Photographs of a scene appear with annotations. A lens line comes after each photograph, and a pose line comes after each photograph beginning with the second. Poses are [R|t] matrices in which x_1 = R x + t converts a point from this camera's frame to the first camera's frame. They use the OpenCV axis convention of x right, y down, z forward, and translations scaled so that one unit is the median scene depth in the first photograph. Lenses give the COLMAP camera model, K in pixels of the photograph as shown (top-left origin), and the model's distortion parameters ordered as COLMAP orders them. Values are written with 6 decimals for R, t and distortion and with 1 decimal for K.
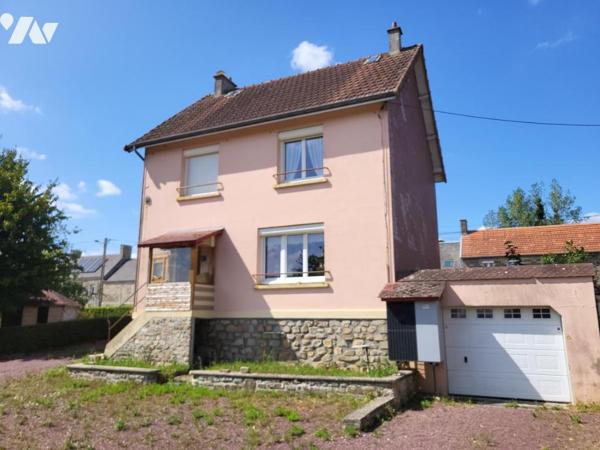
lens RADIAL K [[439.5, 0, 301.7], [0, 439.5, 225.6], [0, 0, 1]] dist [0.027613, -0.004285]
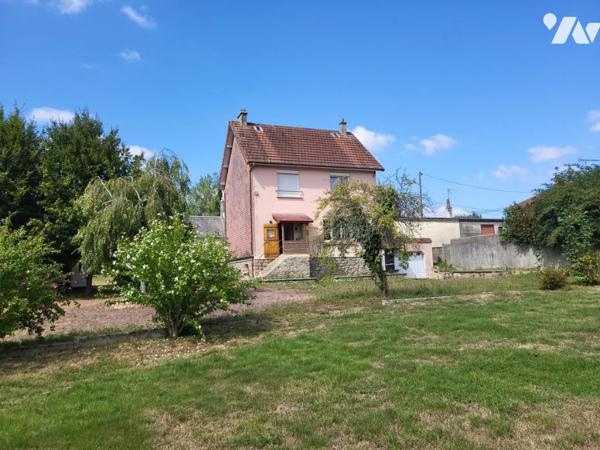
lens RADIAL K [[439.5, 0, 301.7], [0, 439.5, 225.6], [0, 0, 1]] dist [0.027613, -0.004285]
pose [[0.711537, 0.047690, 0.701029, -1.743203], [-0.120234, 0.991243, 0.054604, -0.059301], [-0.692285, -0.123140, 0.711040, -0.488093]]
